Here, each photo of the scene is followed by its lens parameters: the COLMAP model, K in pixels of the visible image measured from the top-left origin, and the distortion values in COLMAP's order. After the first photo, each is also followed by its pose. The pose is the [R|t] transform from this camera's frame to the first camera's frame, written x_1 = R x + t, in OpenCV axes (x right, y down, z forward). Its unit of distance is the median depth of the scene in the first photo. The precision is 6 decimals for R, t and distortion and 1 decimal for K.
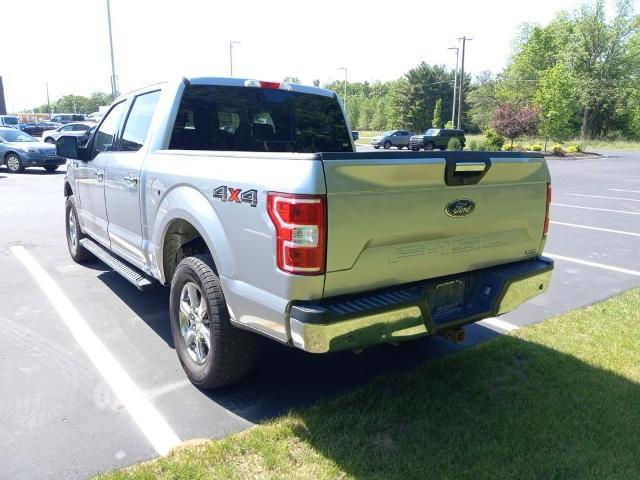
lens RADIAL K [[509.2, 0, 320.0], [0, 509.2, 240.0], [0, 0, 1]] dist [0.025062, -0.015800]
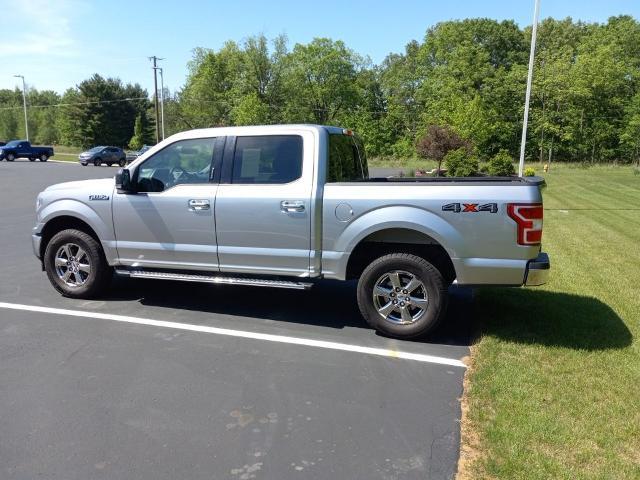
lens RADIAL K [[509.2, 0, 320.0], [0, 509.2, 240.0], [0, 0, 1]] dist [0.025062, -0.015800]
pose [[0.813420, -0.101642, 0.572728, -0.113760], [0.117574, 0.993021, 0.009246, -0.004078], [-0.569671, 0.059817, 0.819693, -0.007931]]
